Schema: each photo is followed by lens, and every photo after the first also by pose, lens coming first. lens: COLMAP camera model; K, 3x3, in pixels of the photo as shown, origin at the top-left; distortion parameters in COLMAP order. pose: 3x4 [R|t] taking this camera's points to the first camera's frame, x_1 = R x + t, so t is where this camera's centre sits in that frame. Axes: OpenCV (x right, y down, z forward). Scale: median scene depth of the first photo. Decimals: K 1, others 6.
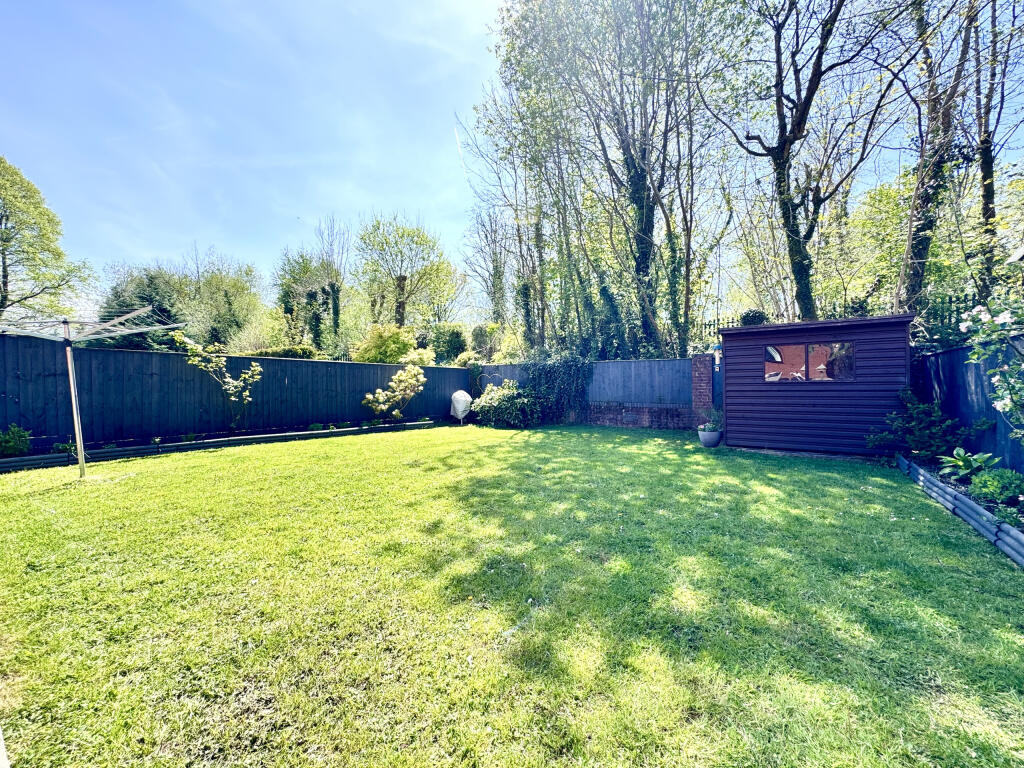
lens RADIAL K [[408.3, 0, 511.1], [0, 408.3, 382.9], [0, 0, 1]] dist [-0.000789, -0.000099]
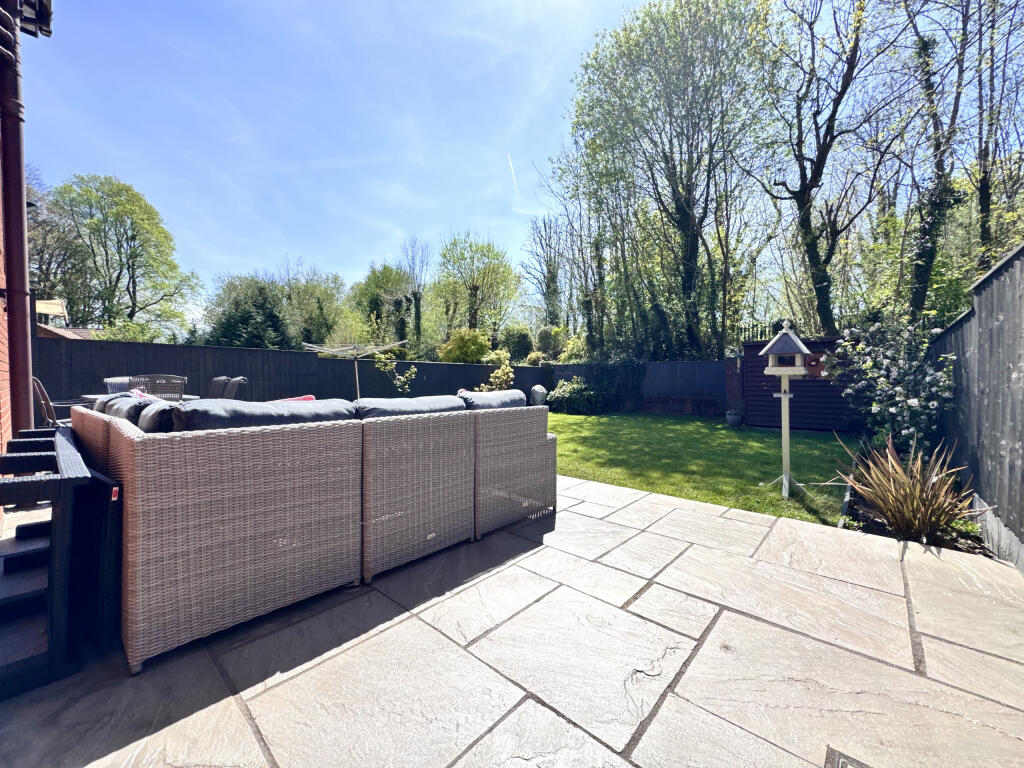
lens RADIAL K [[408.3, 0, 511.1], [0, 408.3, 382.9], [0, 0, 1]] dist [-0.000789, -0.000099]
pose [[0.994321, 0.003503, -0.106362, -0.071757], [-0.001782, 0.999866, 0.016272, -0.007563], [0.106405, -0.015990, 0.994194, -0.270307]]
